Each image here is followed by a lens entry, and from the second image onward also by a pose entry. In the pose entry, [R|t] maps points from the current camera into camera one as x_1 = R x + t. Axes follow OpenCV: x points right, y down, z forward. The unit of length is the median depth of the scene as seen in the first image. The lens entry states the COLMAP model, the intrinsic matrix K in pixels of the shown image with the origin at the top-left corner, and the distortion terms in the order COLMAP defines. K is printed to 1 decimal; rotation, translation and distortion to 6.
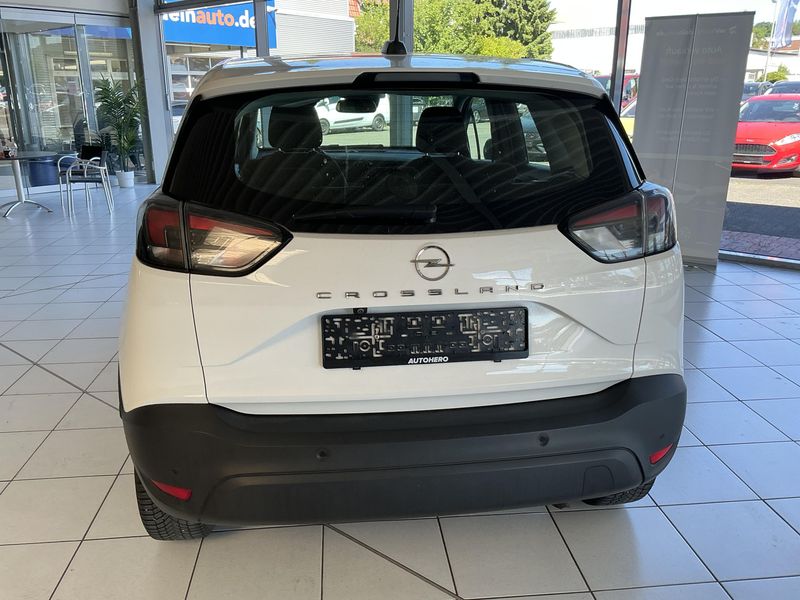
lens RADIAL K [[705.5, 0, 400.0], [0, 705.5, 300.0], [0, 0, 1]] dist [0.005762, 0.003248]
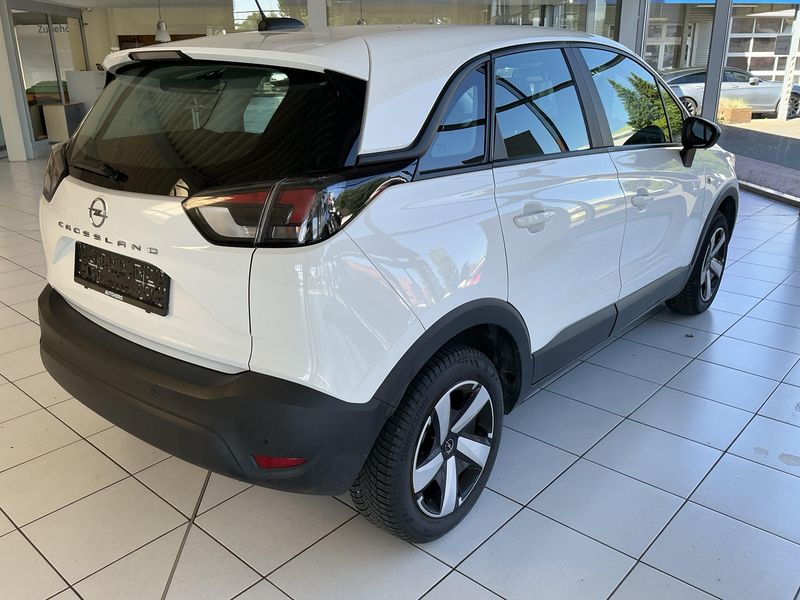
lens RADIAL K [[705.5, 0, 400.0], [0, 705.5, 300.0], [0, 0, 1]] dist [0.005762, 0.003248]
pose [[0.659669, 0.234731, -0.713960, 1.232511], [-0.201252, 0.970453, 0.133111, -0.165063], [0.724110, 0.055876, 0.687418, 0.527847]]
